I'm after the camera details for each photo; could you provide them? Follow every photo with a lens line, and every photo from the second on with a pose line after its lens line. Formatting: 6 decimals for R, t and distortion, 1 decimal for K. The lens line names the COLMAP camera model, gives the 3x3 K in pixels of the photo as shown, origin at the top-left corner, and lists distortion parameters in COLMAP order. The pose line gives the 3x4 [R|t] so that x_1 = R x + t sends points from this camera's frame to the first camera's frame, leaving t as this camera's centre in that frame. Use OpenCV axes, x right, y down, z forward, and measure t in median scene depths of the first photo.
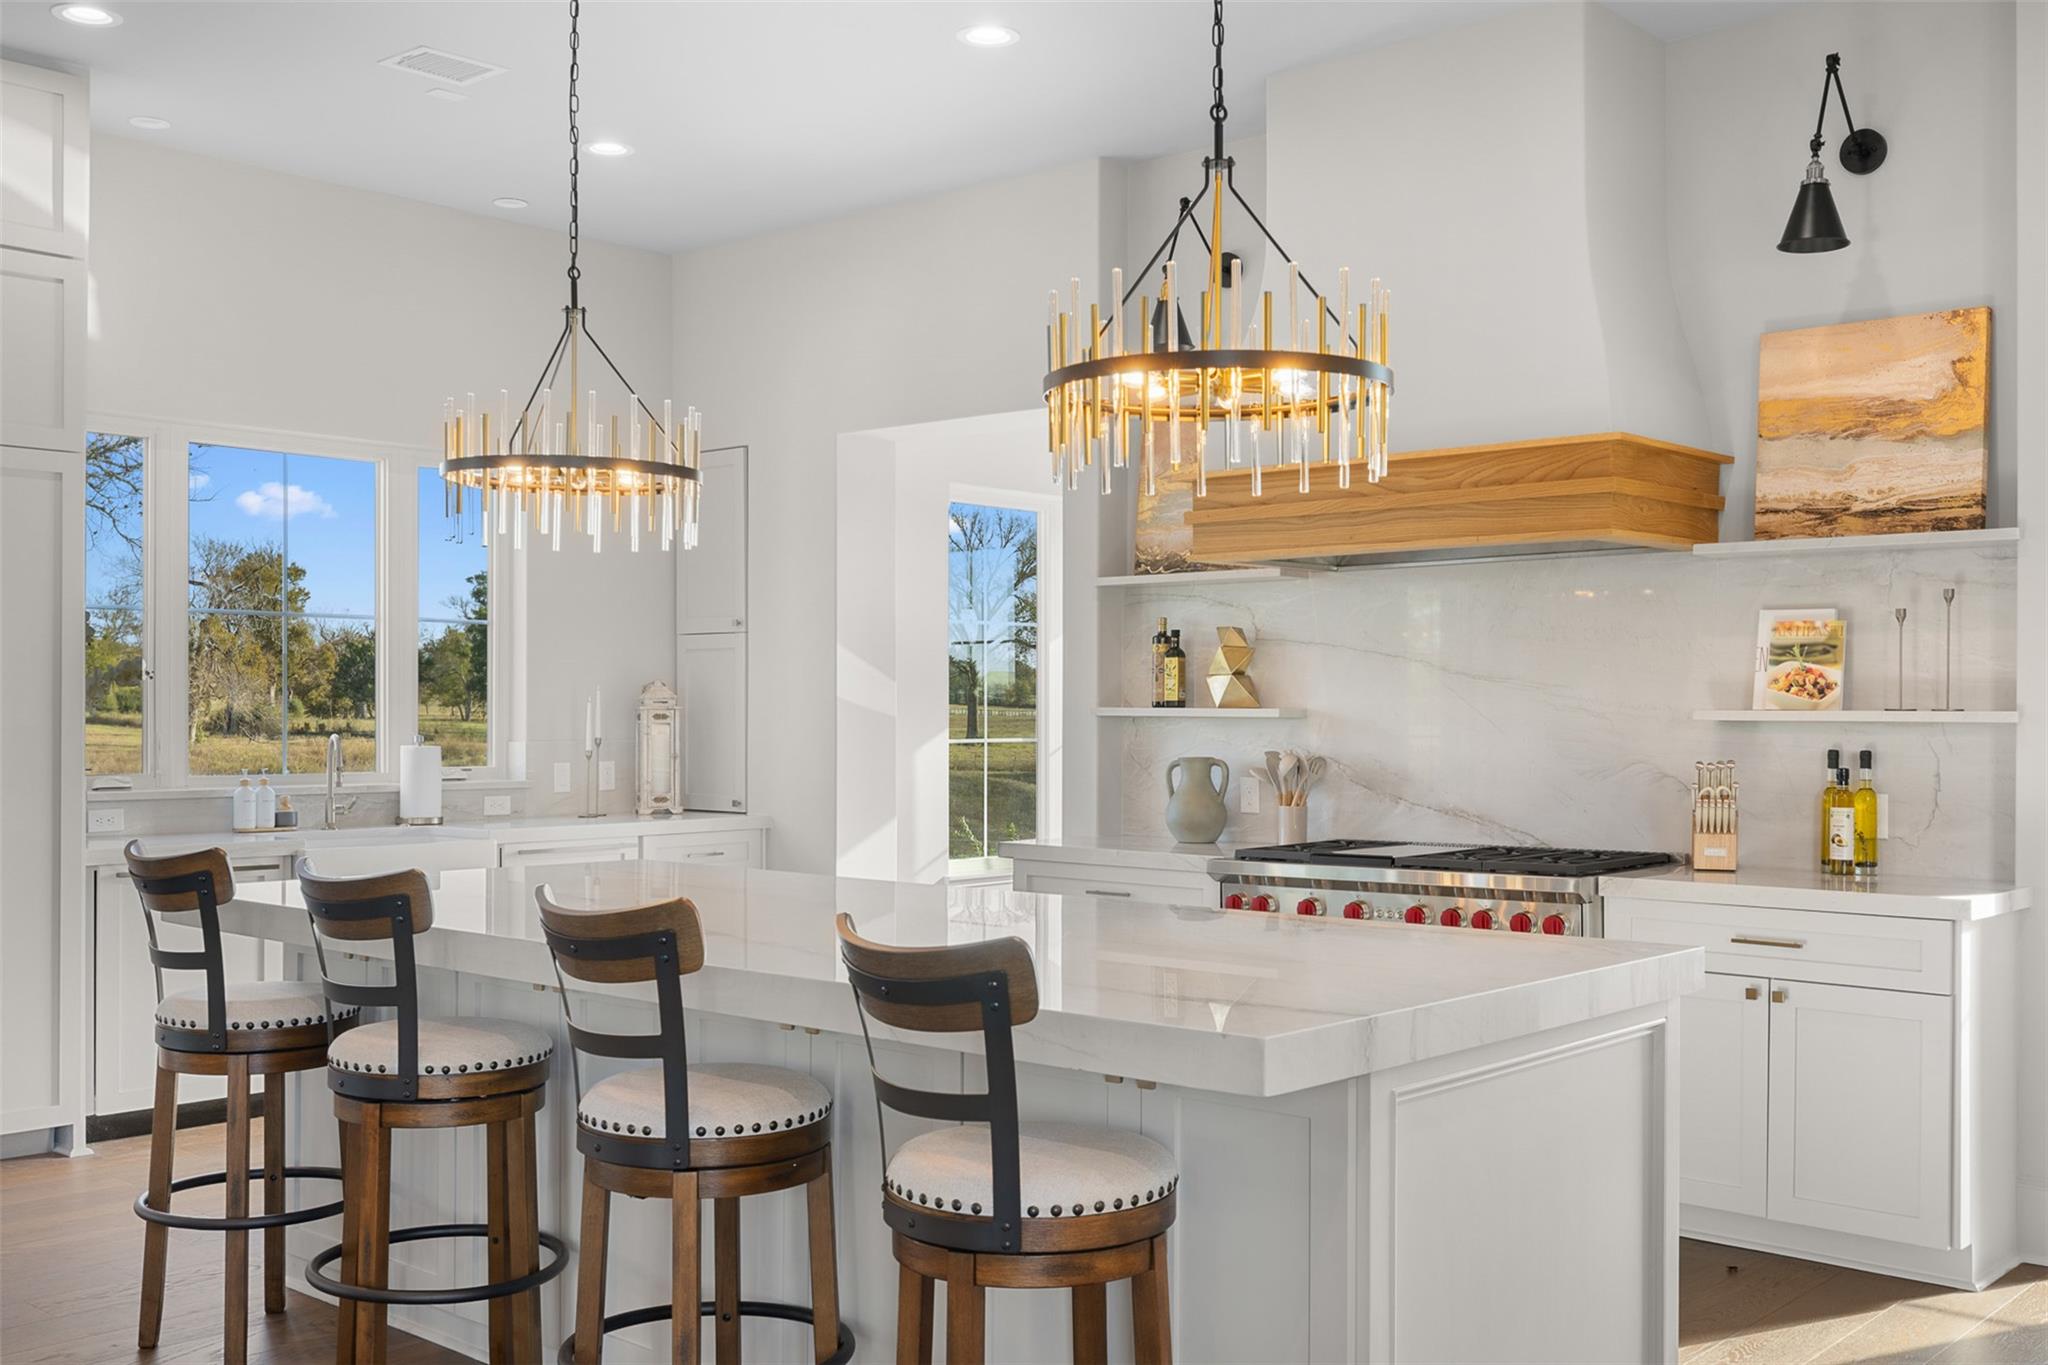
lens RADIAL K [[1997.3, 0, 1018.3], [0, 1997.3, 694.6], [0, 0, 1]] dist [0.014151, 0.000000]
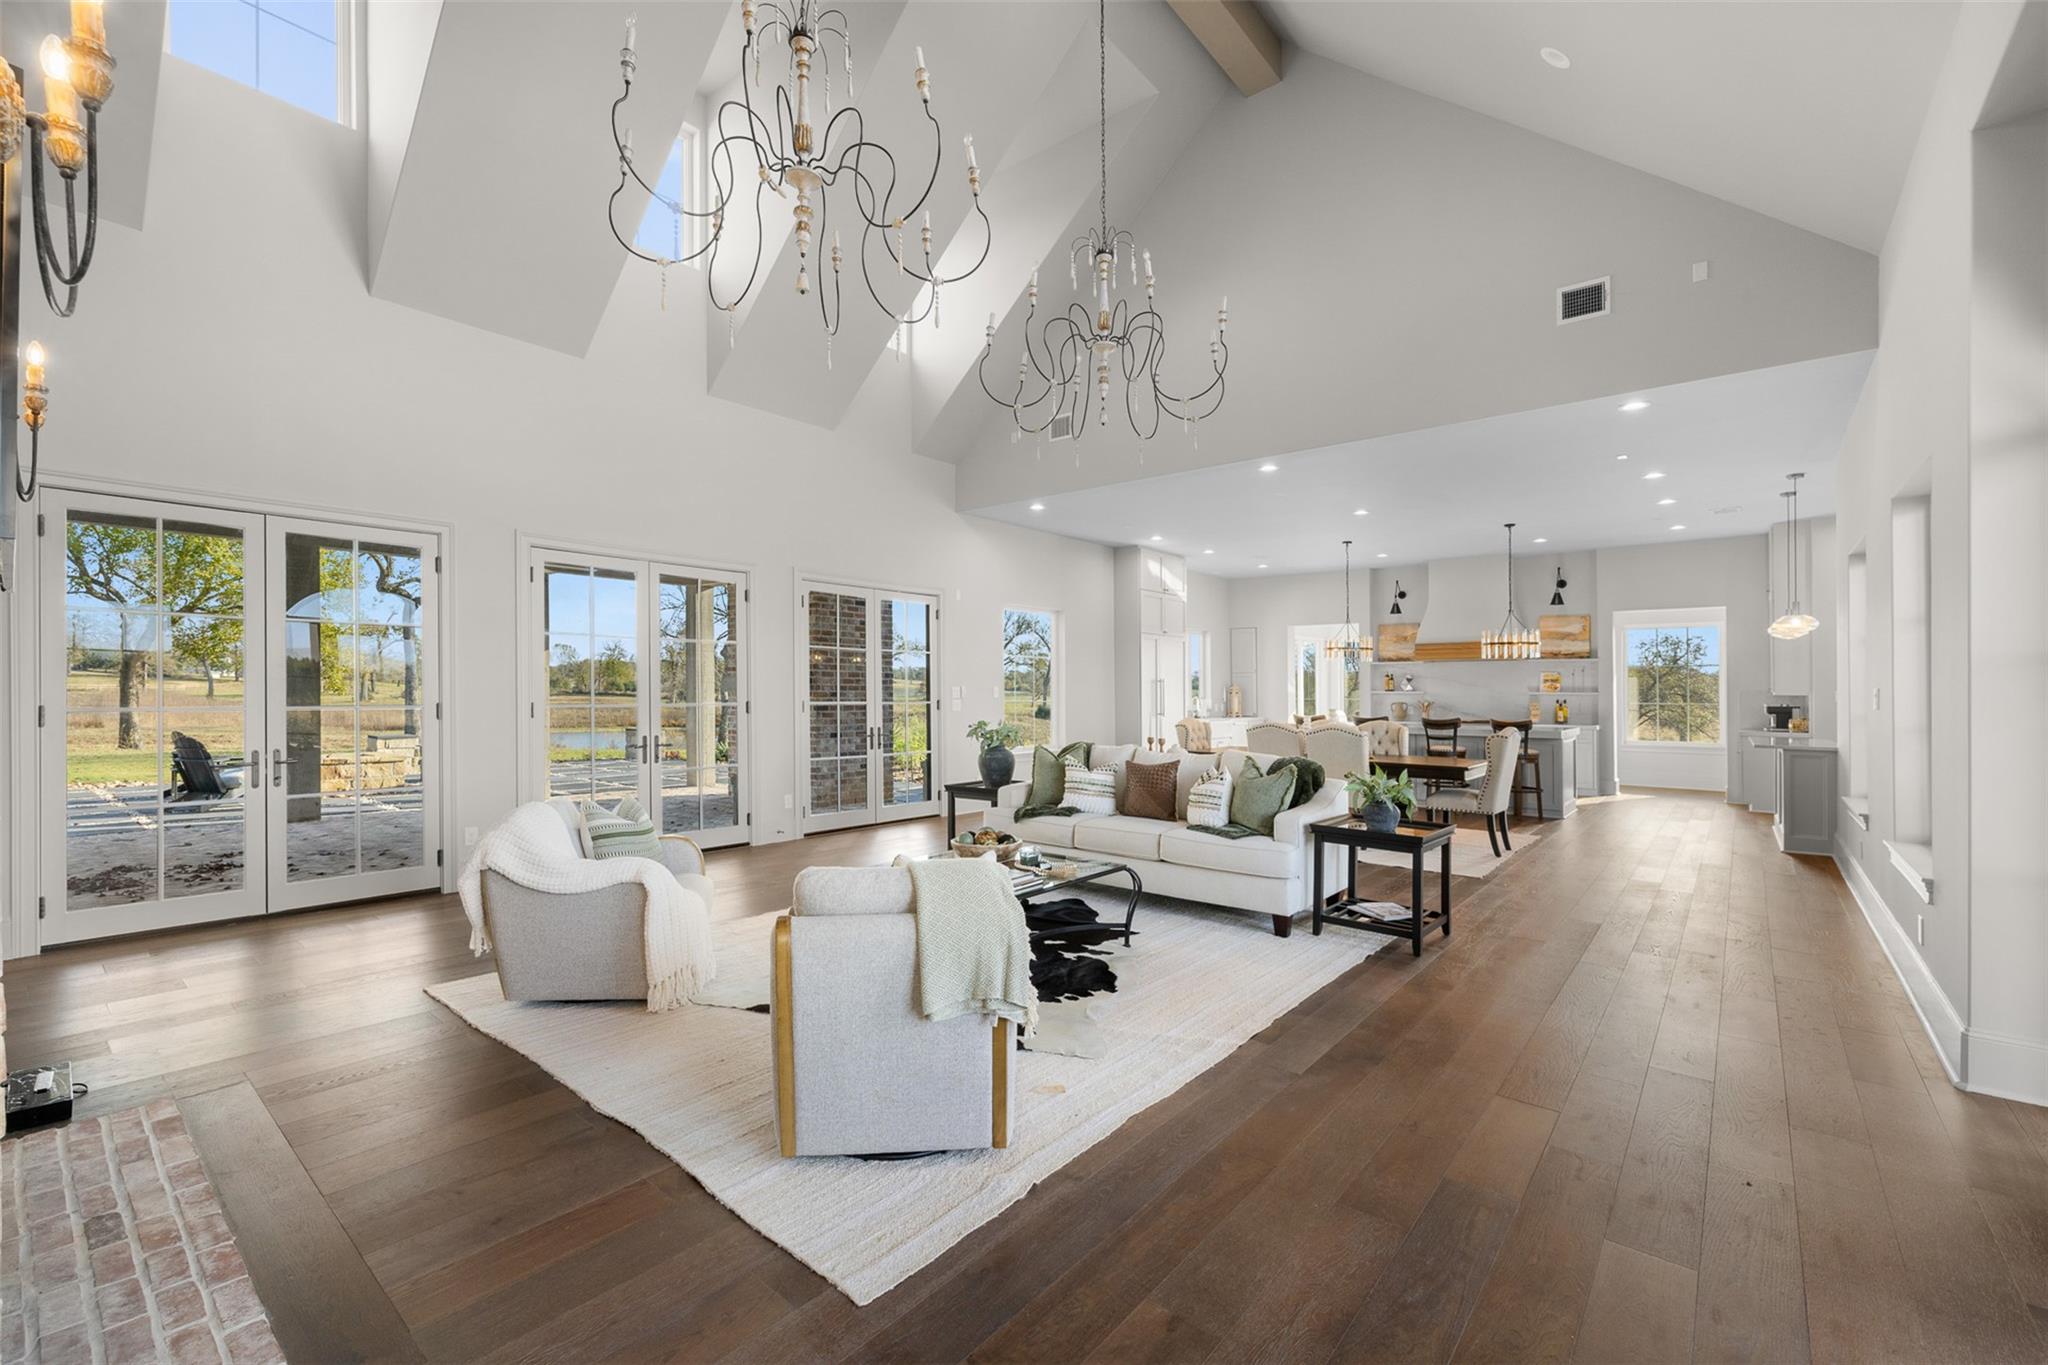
lens RADIAL K [[870.3, 0, 1017.8], [0, 870.3, 682.8], [0, 0, 1]] dist [-0.000534, 0.000211]
pose [[0.999628, 0.002363, 0.027187, -1.046889], [-0.002163, 0.999970, -0.007392, 0.002869], [-0.027203, 0.007331, 0.999603, -1.206565]]
